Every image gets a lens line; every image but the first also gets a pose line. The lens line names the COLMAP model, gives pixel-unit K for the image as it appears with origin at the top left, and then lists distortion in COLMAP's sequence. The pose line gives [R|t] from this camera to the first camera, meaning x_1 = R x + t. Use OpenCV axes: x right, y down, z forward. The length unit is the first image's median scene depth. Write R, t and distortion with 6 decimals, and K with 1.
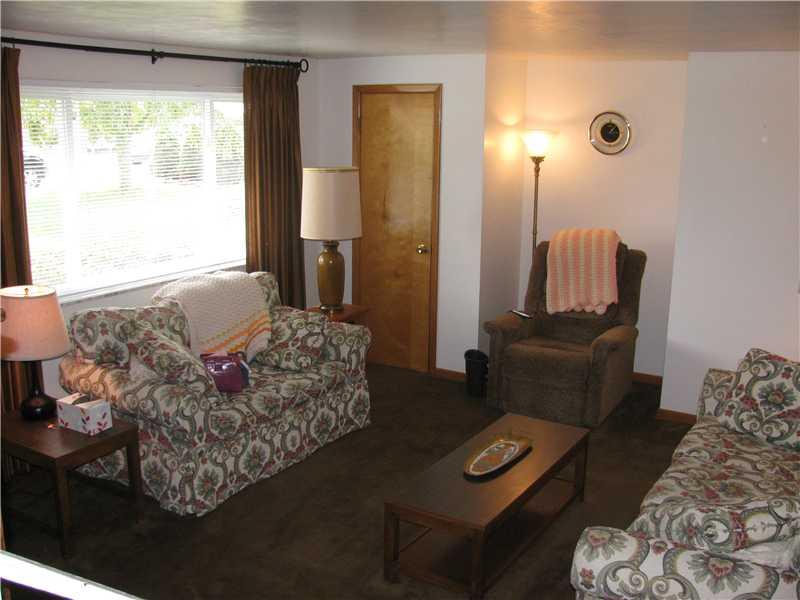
lens RADIAL K [[829.2, 0, 400.0], [0, 829.2, 300.0], [0, 0, 1]] dist [-0.246368, 0.317469]
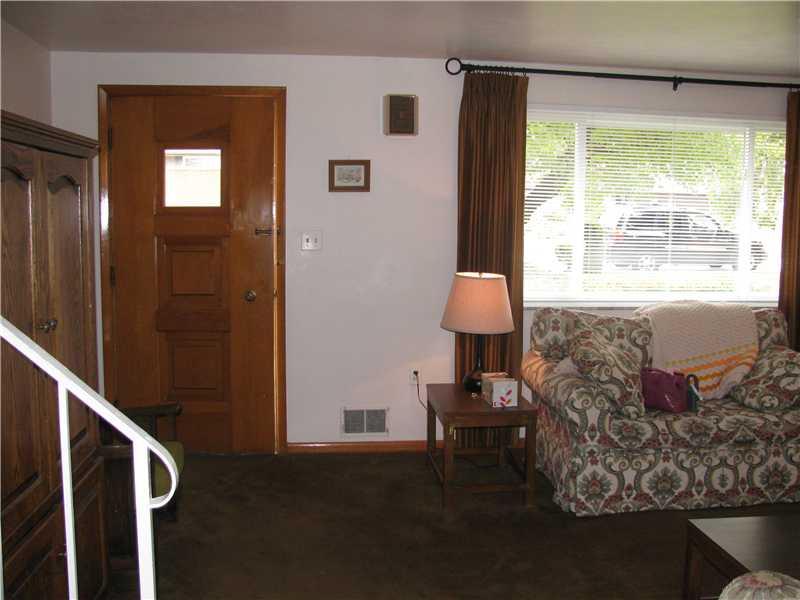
lens RADIAL K [[829.2, 0, 400.0], [0, 829.2, 300.0], [0, 0, 1]] dist [-0.246368, 0.317469]
pose [[0.606868, 0.074872, -0.791268, 0.354337], [-0.176453, 0.983401, -0.042280, 0.083679], [0.774968, 0.165280, 0.610006, 0.177100]]
